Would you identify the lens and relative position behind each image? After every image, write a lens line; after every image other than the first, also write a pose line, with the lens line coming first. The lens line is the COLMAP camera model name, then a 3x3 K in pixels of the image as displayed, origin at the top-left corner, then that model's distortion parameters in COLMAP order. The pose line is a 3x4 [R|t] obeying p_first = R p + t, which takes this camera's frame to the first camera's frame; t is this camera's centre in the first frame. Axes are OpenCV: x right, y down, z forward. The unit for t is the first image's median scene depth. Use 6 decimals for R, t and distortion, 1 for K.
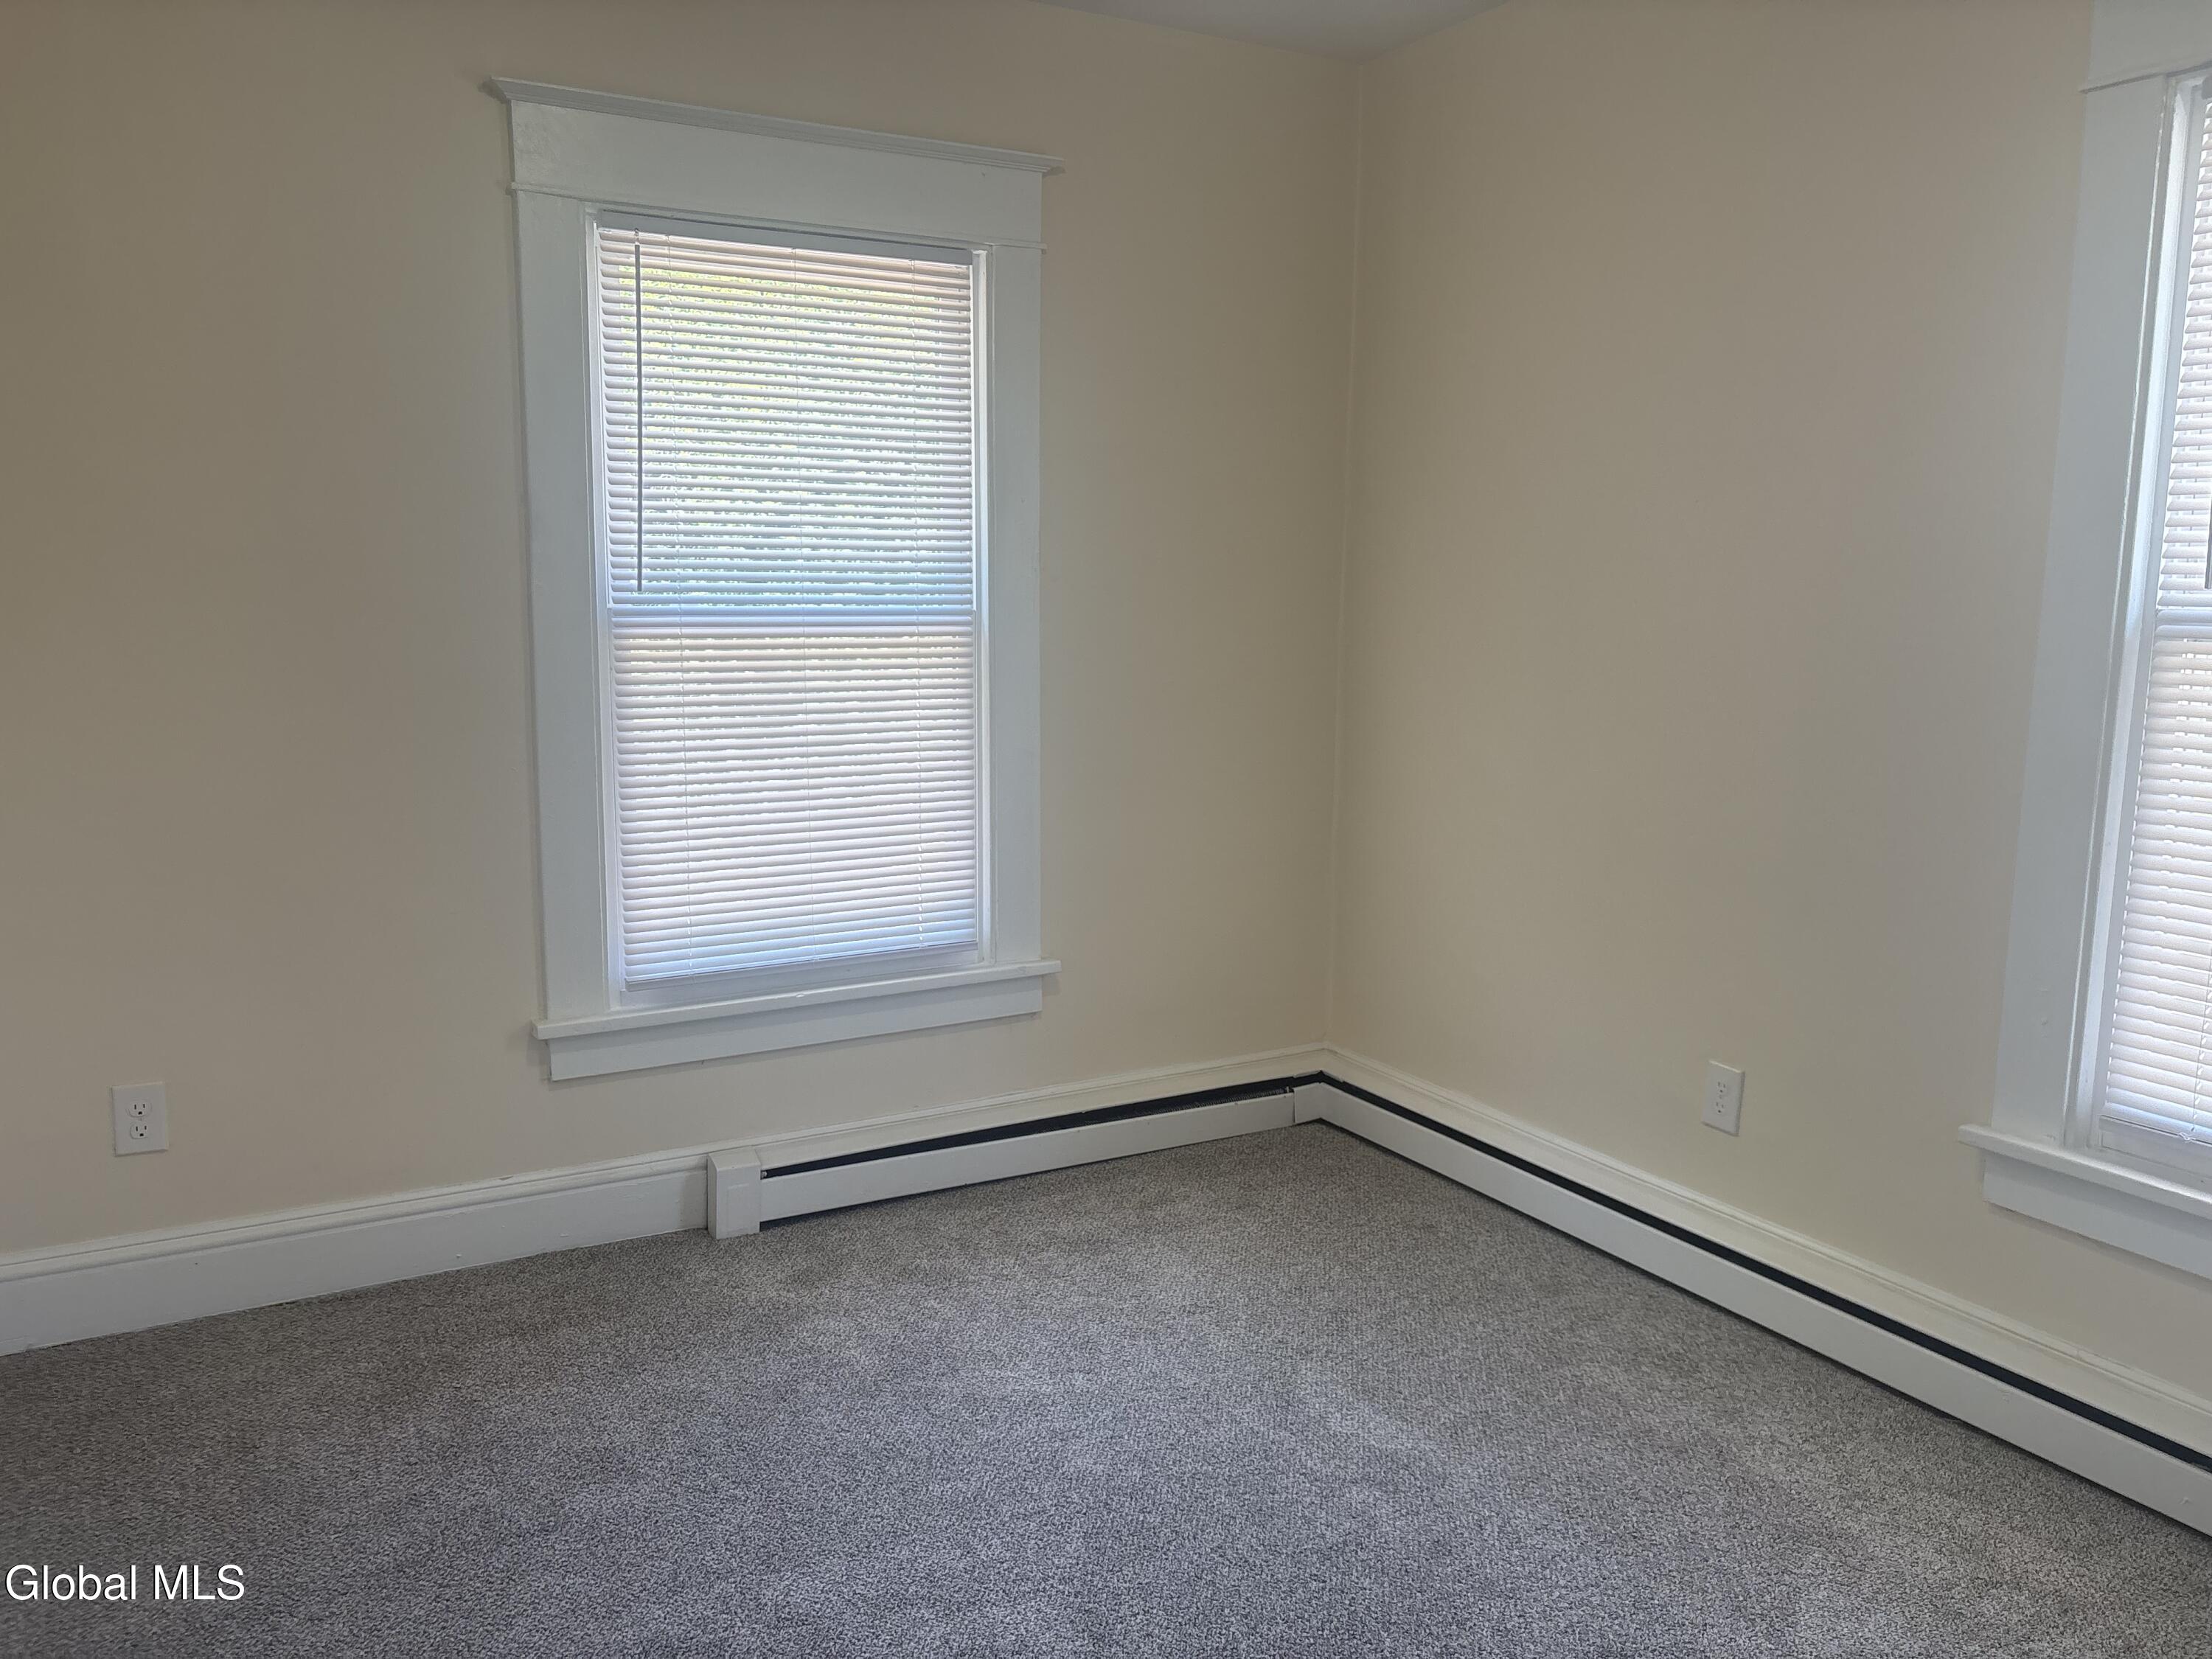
lens RADIAL K [[1683.7, 0, 1109.9], [0, 1683.7, 838.4], [0, 0, 1]] dist [0.059910, -0.066004]
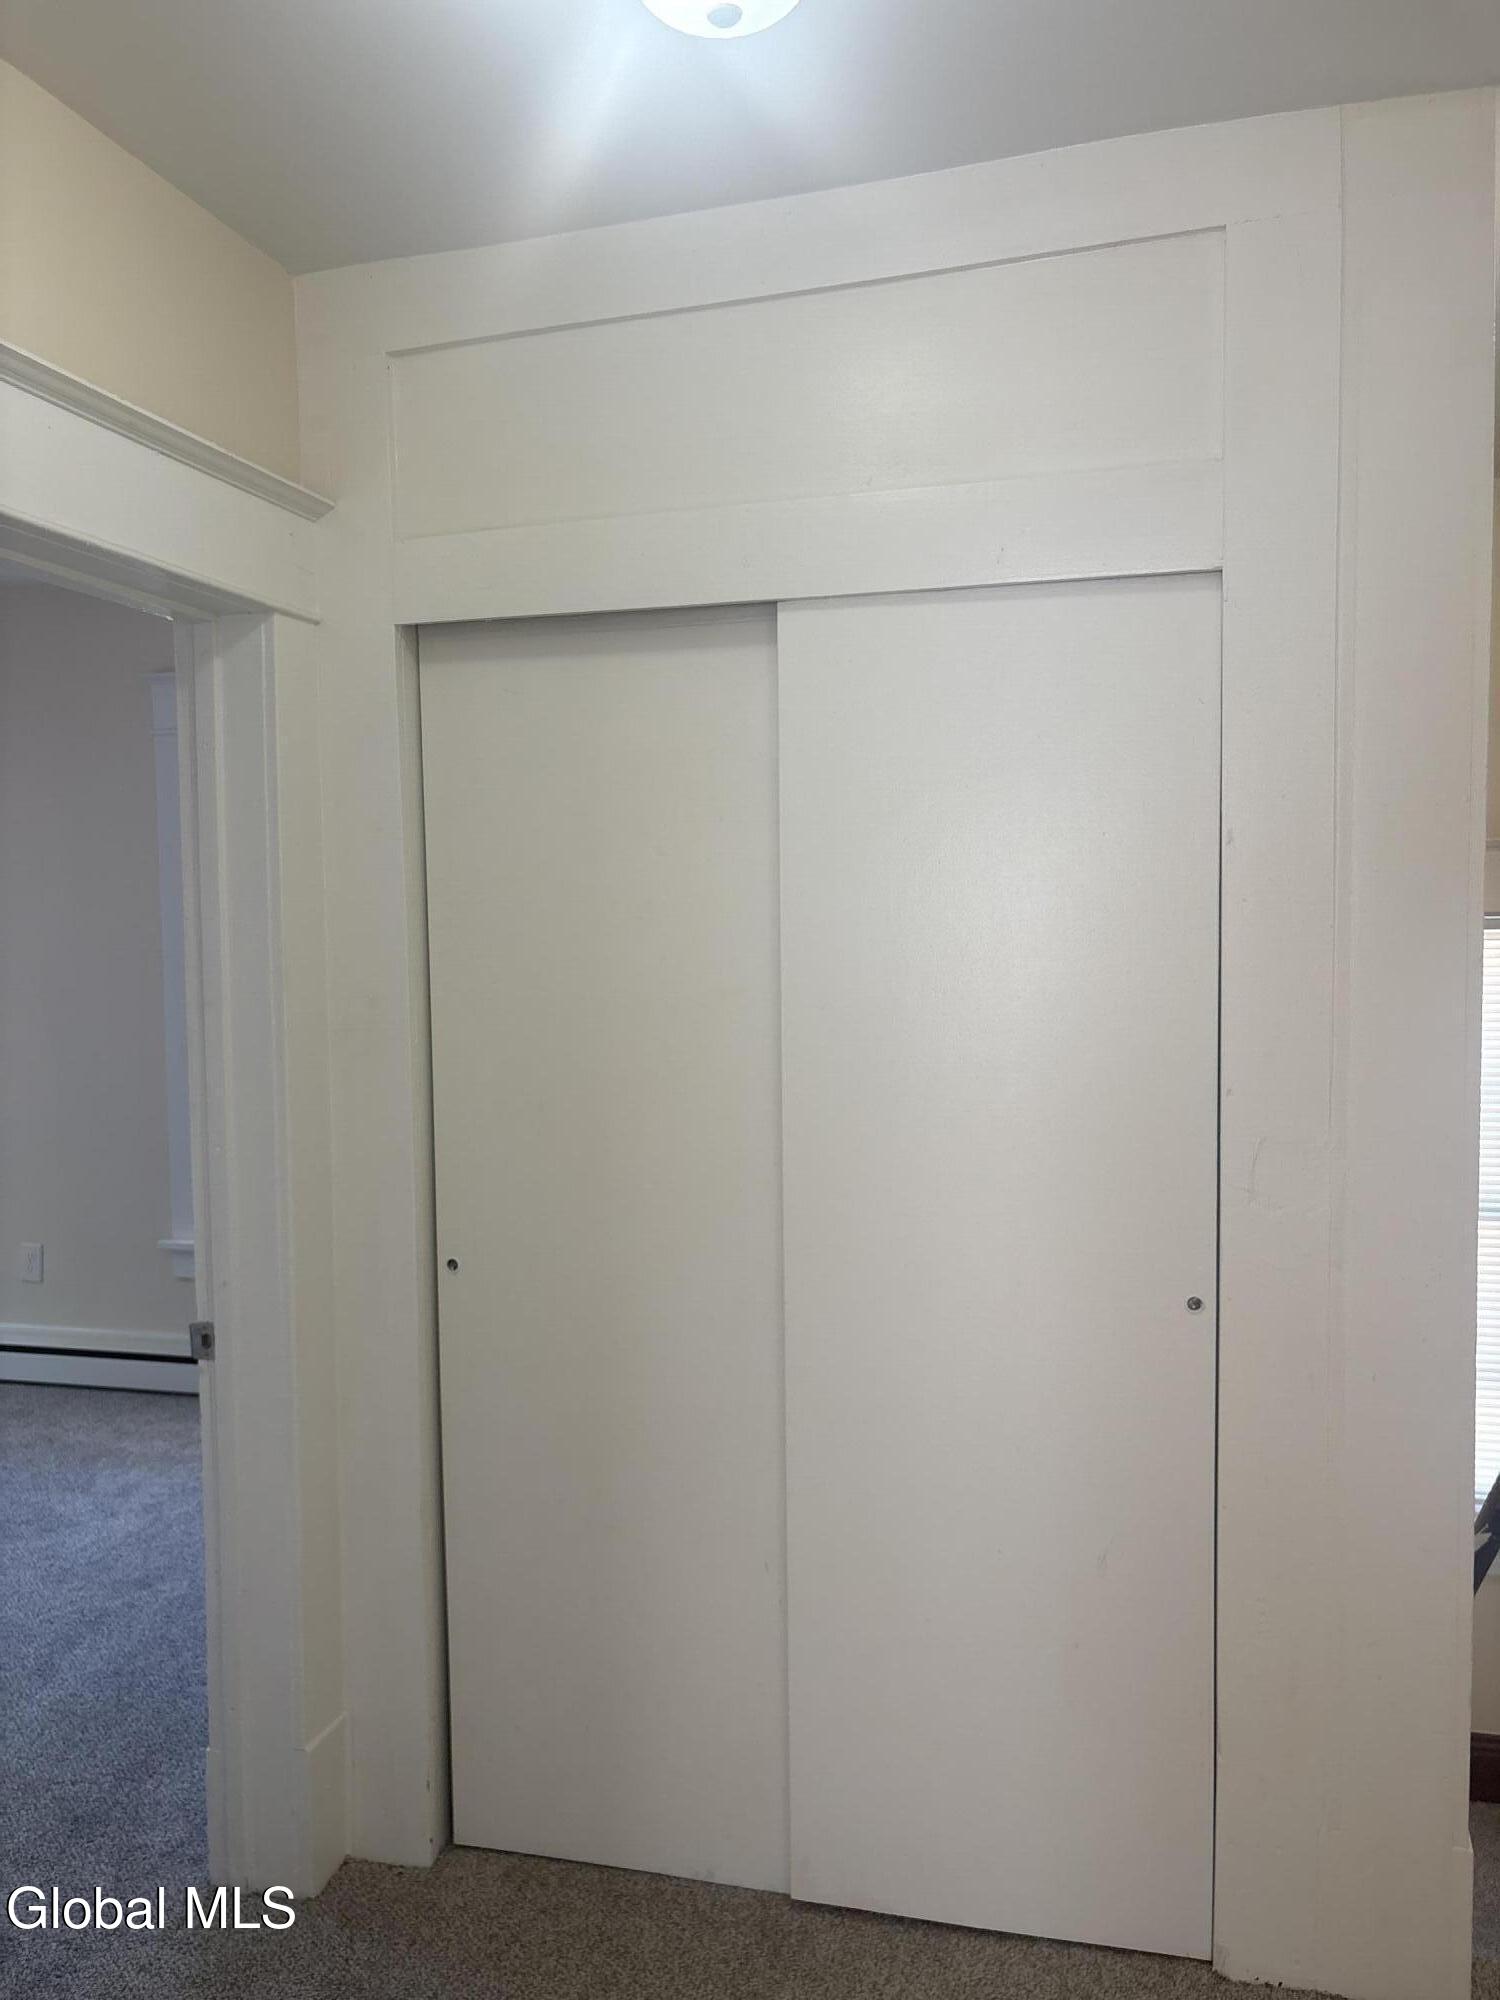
lens RADIAL K [[1522.3, 0, 743.4], [0, 1522.3, 1006.0], [0, 0, 1]] dist [0.059910, -0.066004]
pose [[0.692988, -0.068713, 0.717667, -0.249307], [0.130119, 0.991021, -0.030759, 0.039483], [-0.709109, 0.114698, 0.695707, -0.651659]]
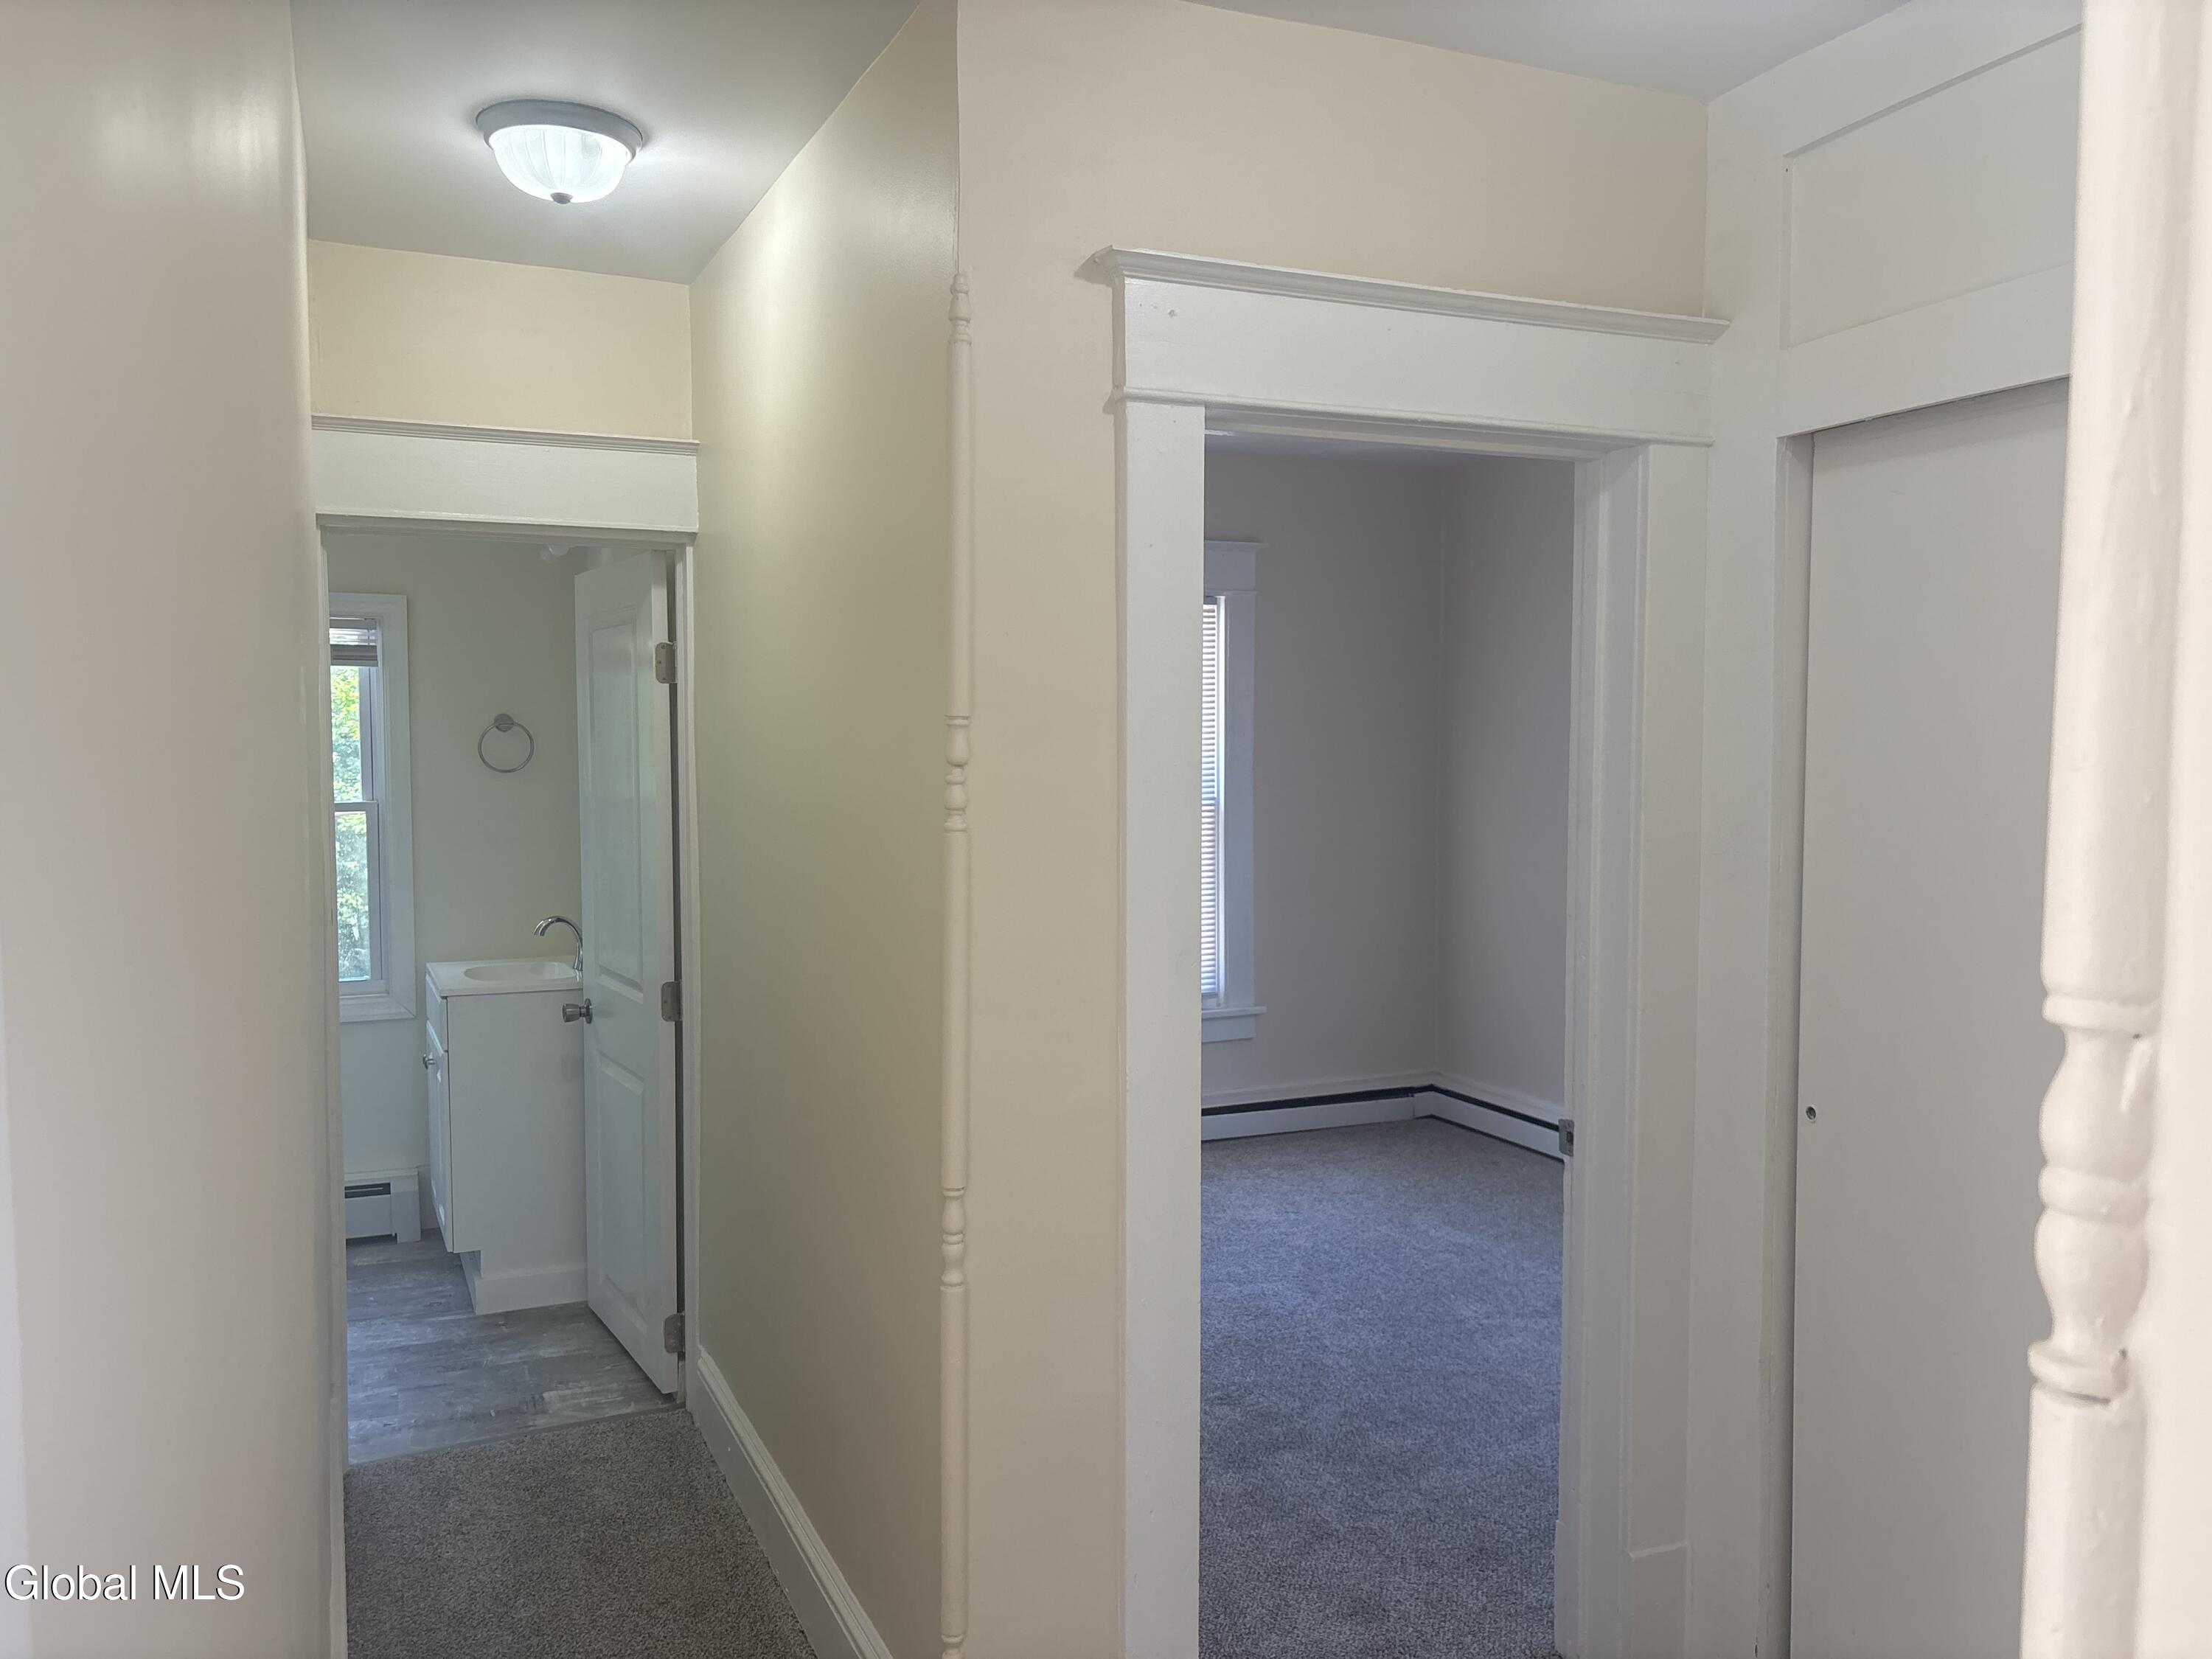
lens RADIAL K [[1683.7, 0, 1107.2], [0, 1683.7, 832.8], [0, 0, 1]] dist [0.059910, -0.066004]
pose [[0.996587, -0.010491, -0.081885, -0.060857], [0.003037, 0.995880, -0.090626, 0.067249], [0.082499, 0.090068, 0.992513, -0.839907]]
